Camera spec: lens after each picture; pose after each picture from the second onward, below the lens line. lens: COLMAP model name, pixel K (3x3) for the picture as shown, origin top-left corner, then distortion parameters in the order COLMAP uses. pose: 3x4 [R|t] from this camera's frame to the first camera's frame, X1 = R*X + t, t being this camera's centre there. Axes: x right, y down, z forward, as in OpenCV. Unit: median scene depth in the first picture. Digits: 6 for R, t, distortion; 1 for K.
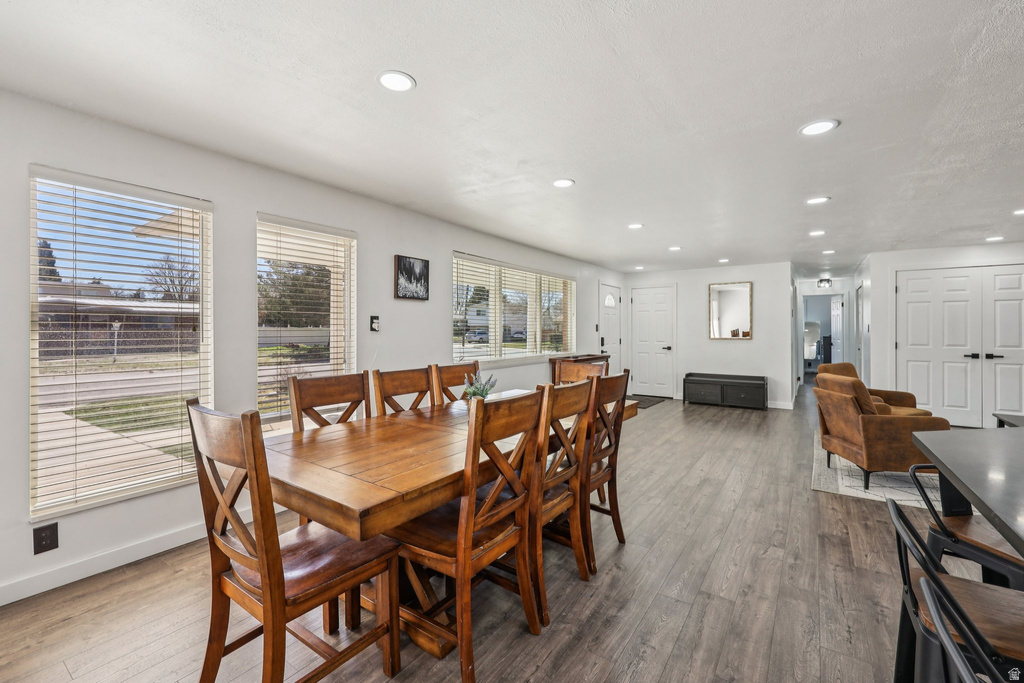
lens RADIAL K [[426.4, 0, 514.3], [0, 426.4, 331.8], [0, 0, 1]] dist [0.003127, 0.000079]
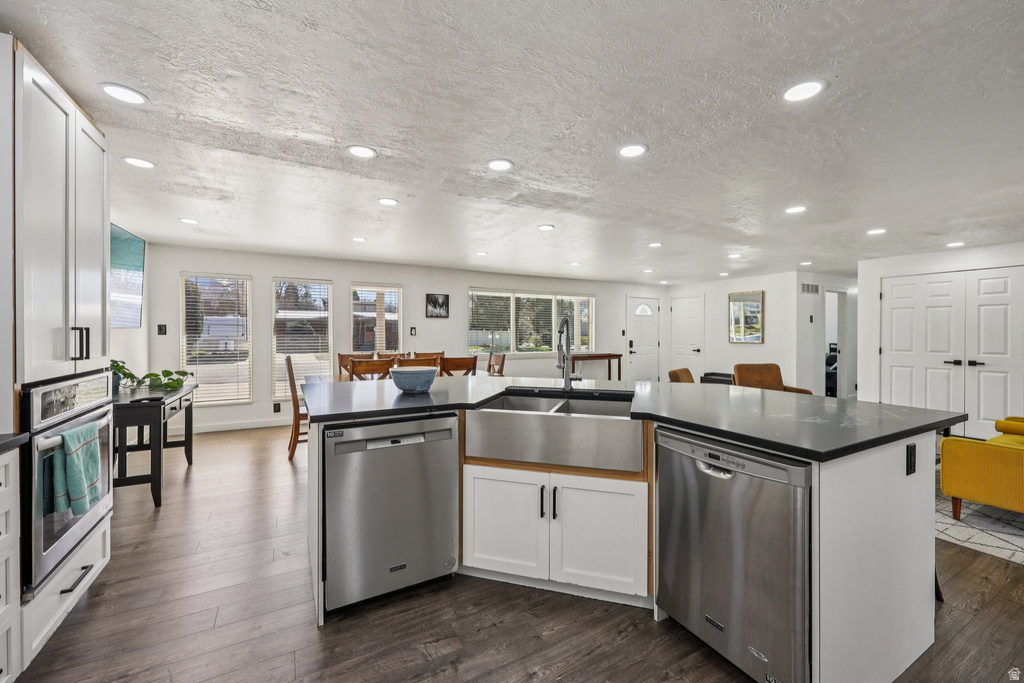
lens RADIAL K [[408.1, 0, 518.8], [0, 408.1, 336.6], [0, 0, 1]] dist [-0.002814, -0.000123]
pose [[0.896204, 0.005307, -0.443610, 0.602452], [-0.003286, 0.999980, 0.005324, -0.004619], [0.443629, -0.003313, 0.896204, -0.278788]]
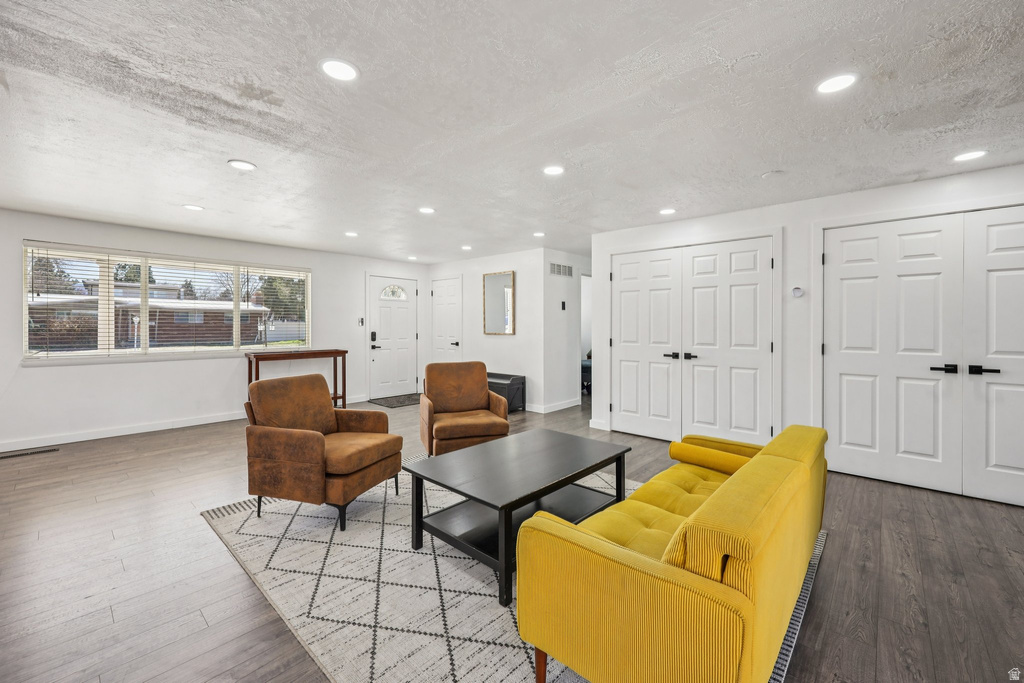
lens RADIAL K [[408.1, 0, 529.6], [0, 408.1, 330.3], [0, 0, 1]] dist [-0.002814, -0.000123]
pose [[0.992266, 0.004854, -0.124035, 0.911947], [-0.004277, 0.999979, 0.004919, 0.005111], [0.124056, -0.004350, 0.992266, 0.189699]]
